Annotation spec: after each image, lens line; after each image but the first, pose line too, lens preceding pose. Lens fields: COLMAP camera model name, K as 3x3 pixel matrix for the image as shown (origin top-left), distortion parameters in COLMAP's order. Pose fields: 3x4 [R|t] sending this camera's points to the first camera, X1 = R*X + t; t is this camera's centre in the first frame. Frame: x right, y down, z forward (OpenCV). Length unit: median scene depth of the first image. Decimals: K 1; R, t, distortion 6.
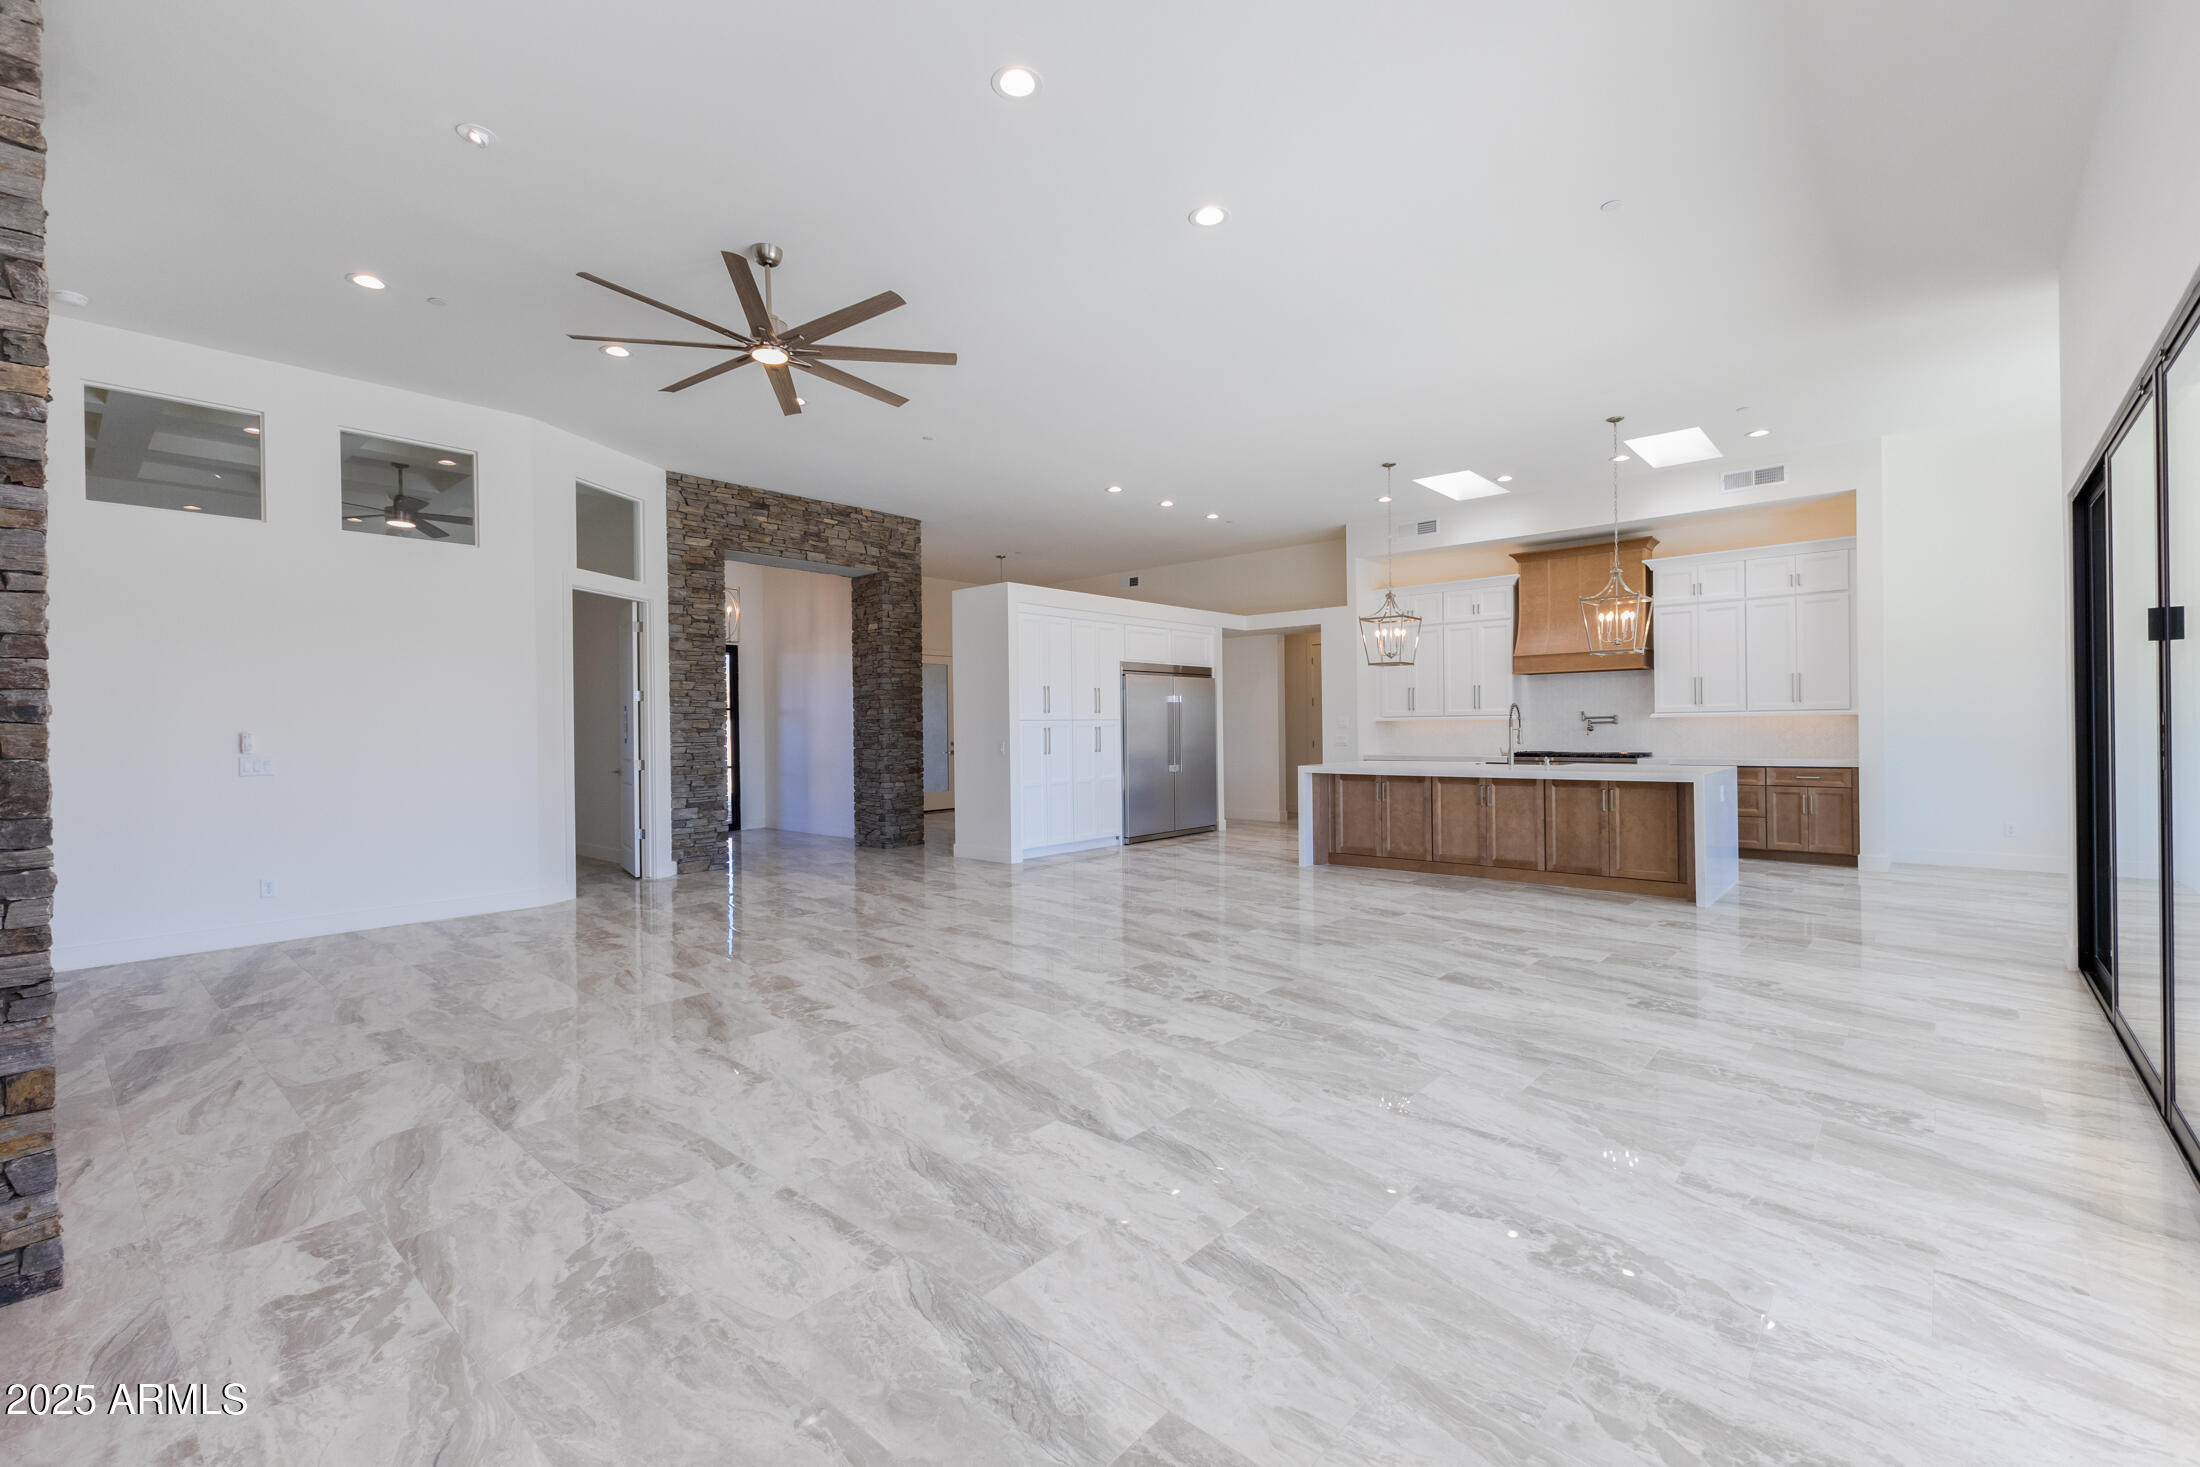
lens RADIAL K [[950.0, 0, 1103.2], [0, 950.0, 729.7], [0, 0, 1]] dist [0.009069, 0.000162]
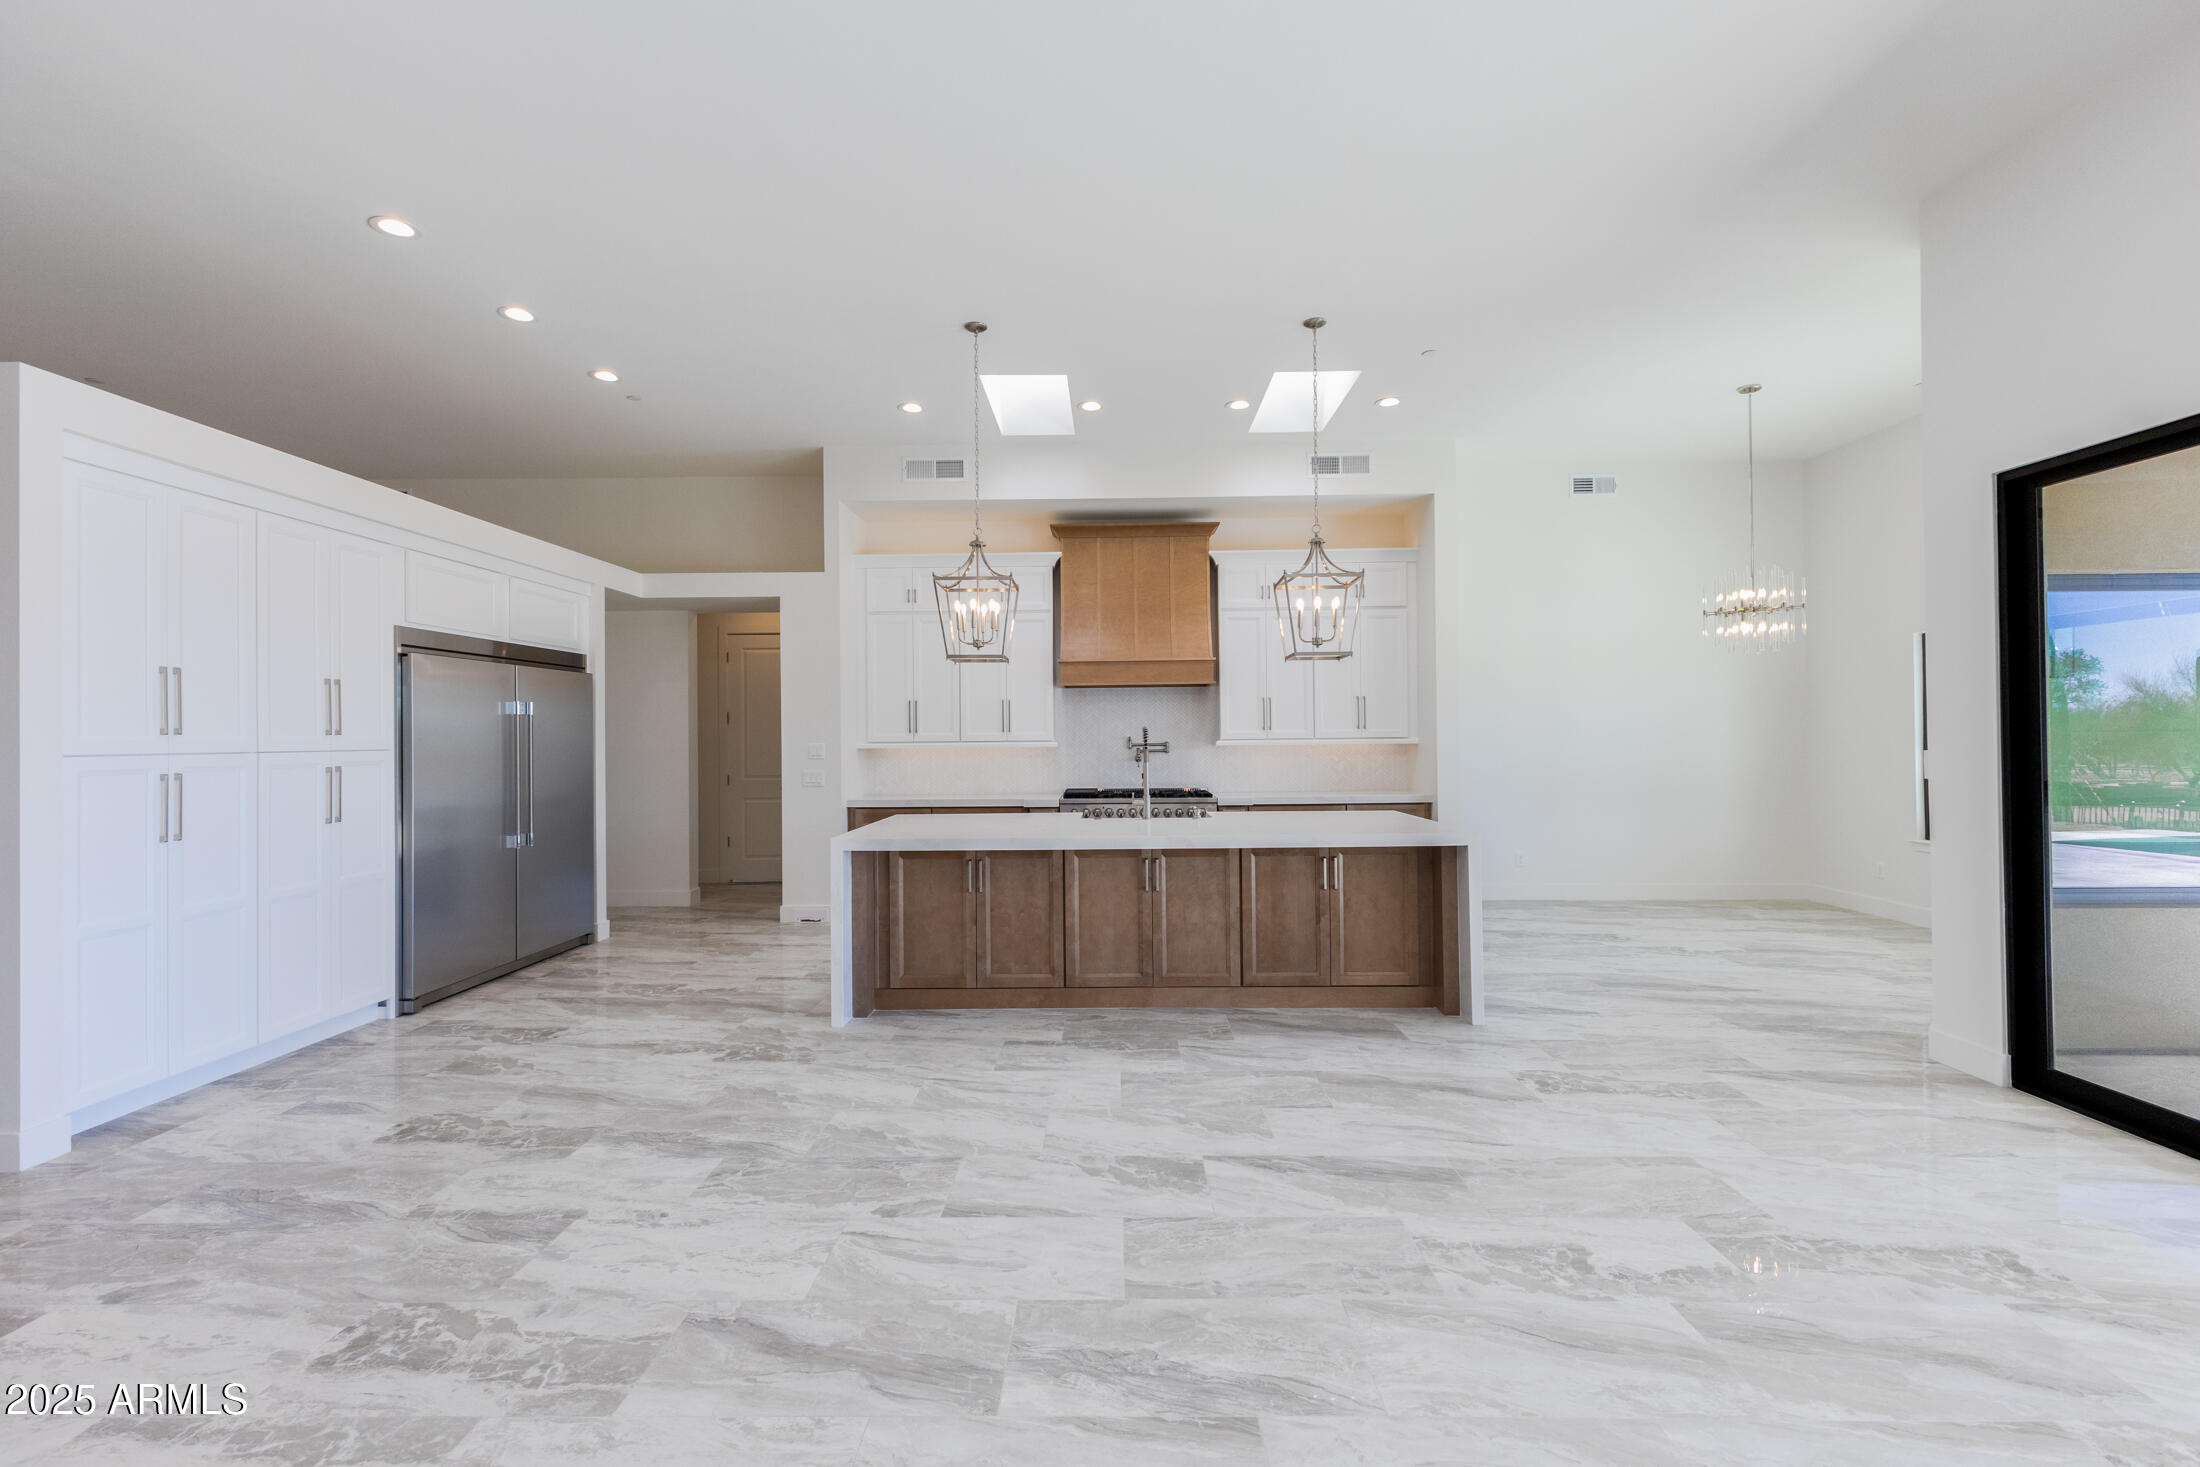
lens RADIAL K [[950.0, 0, 1103.2], [0, 950.0, 729.7], [0, 0, 1]] dist [0.009069, 0.000162]
pose [[0.760697, 0.009627, 0.649036, -0.022799], [0.002173, 0.999847, -0.017377, -0.011946], [-0.649103, 0.014630, 0.760560, 0.435090]]
